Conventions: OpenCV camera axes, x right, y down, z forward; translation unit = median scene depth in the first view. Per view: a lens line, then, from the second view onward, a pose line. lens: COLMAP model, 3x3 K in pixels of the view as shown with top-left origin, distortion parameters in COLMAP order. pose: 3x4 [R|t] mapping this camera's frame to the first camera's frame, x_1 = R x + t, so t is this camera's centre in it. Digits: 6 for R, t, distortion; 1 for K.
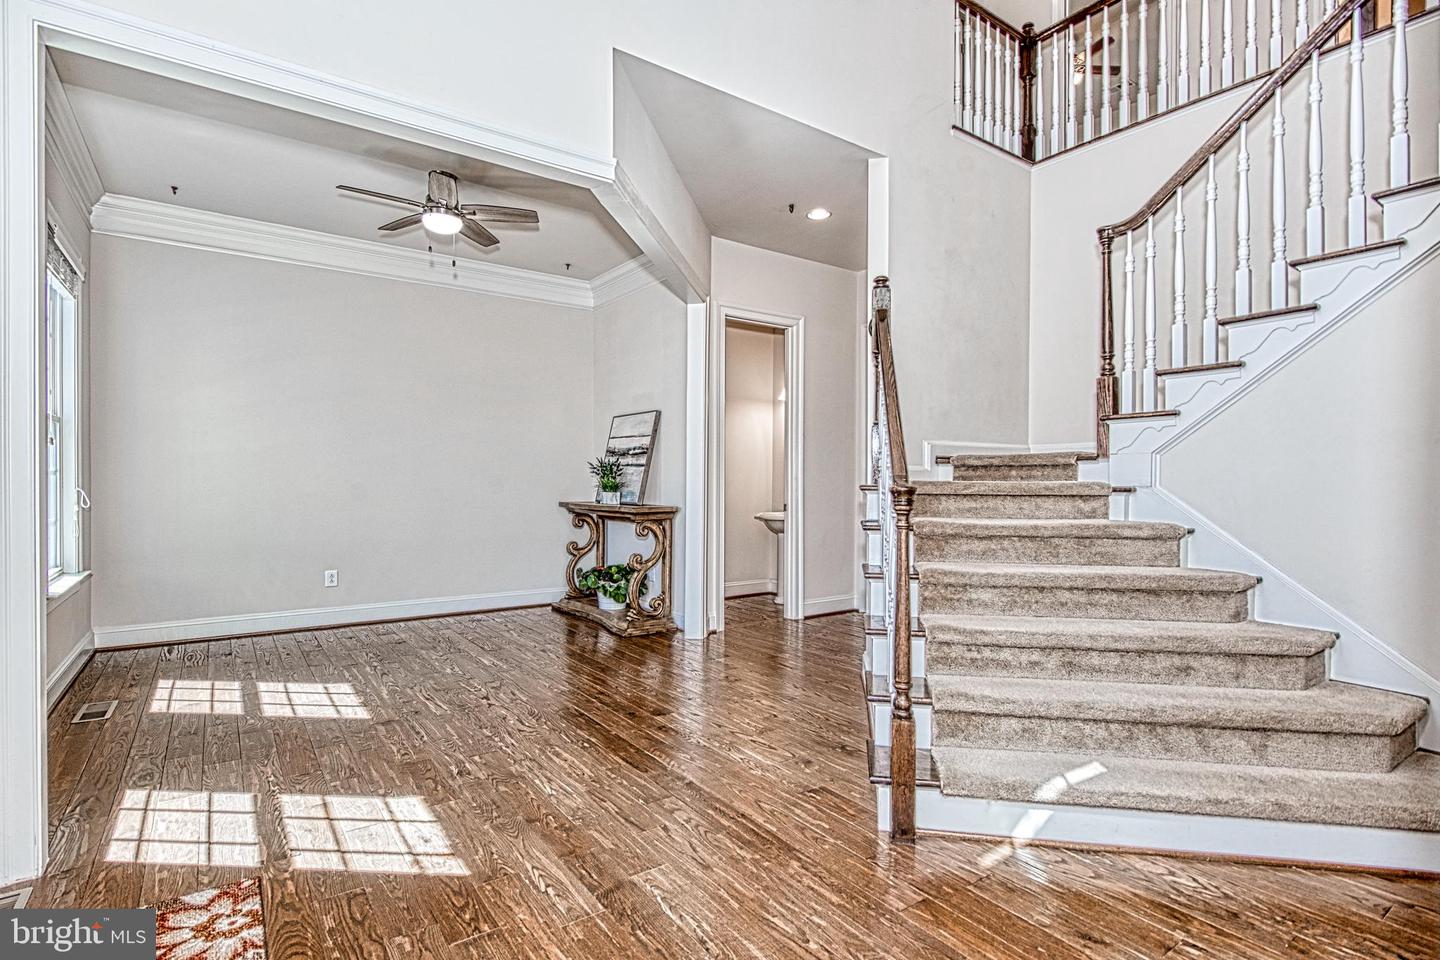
lens RADIAL K [[718.0, 0, 715.0], [0, 718.0, 483.3], [0, 0, 1]] dist [-0.002382, -0.000955]
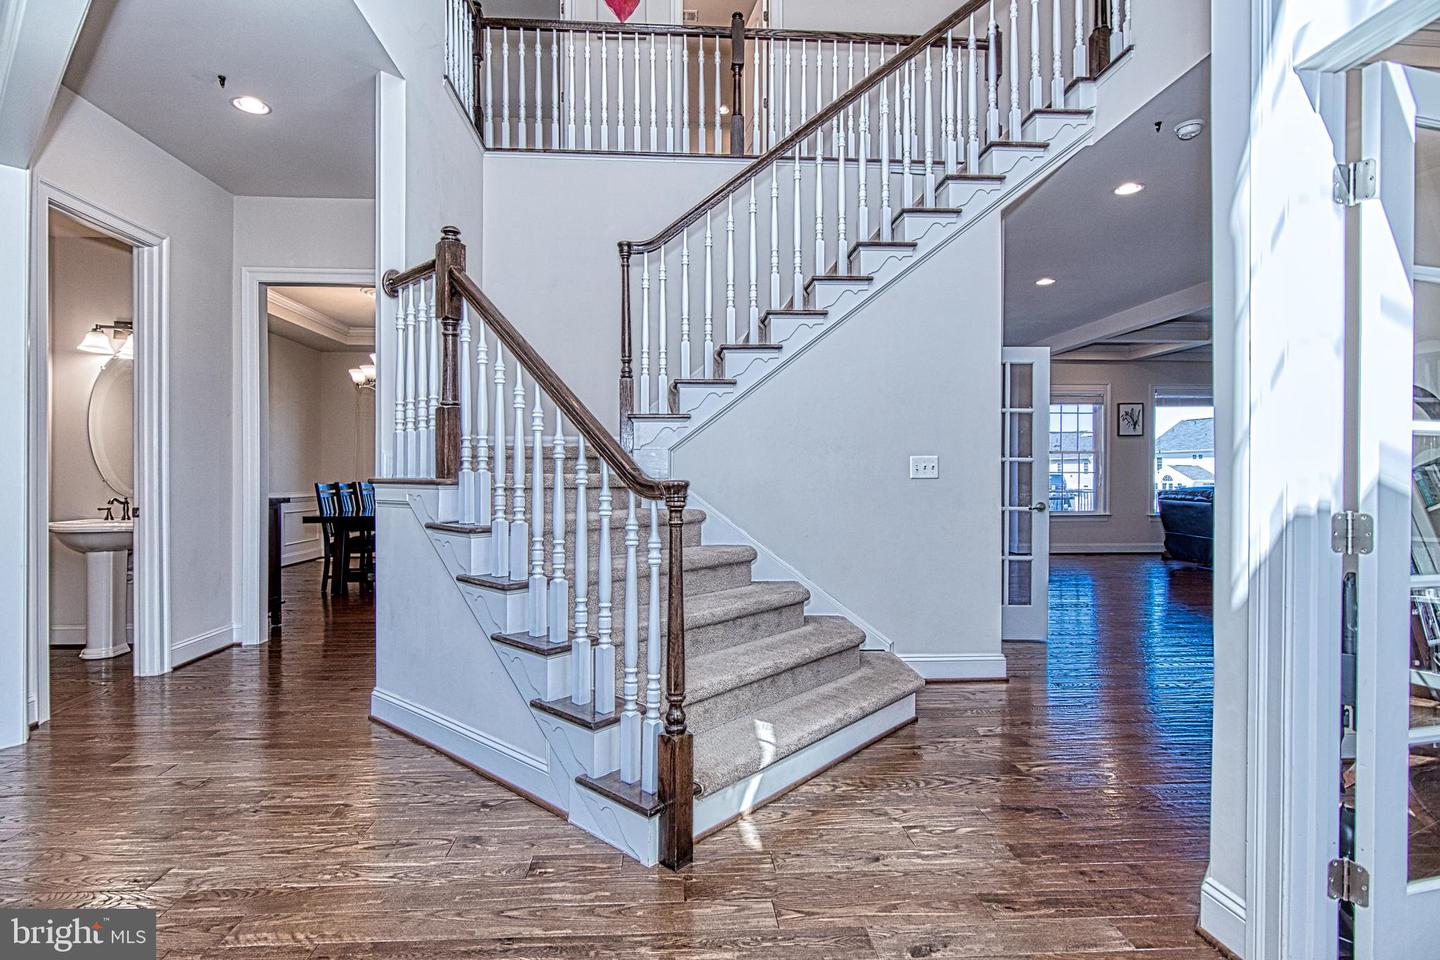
lens RADIAL K [[718.0, 0, 710.3], [0, 718.0, 476.0], [0, 0, 1]] dist [-0.002382, -0.000955]
pose [[0.517712, -0.003680, 0.855547, -0.239923], [0.001738, 0.999993, 0.003249, -0.001901], [-0.855553, -0.000196, 0.517715, 0.233070]]
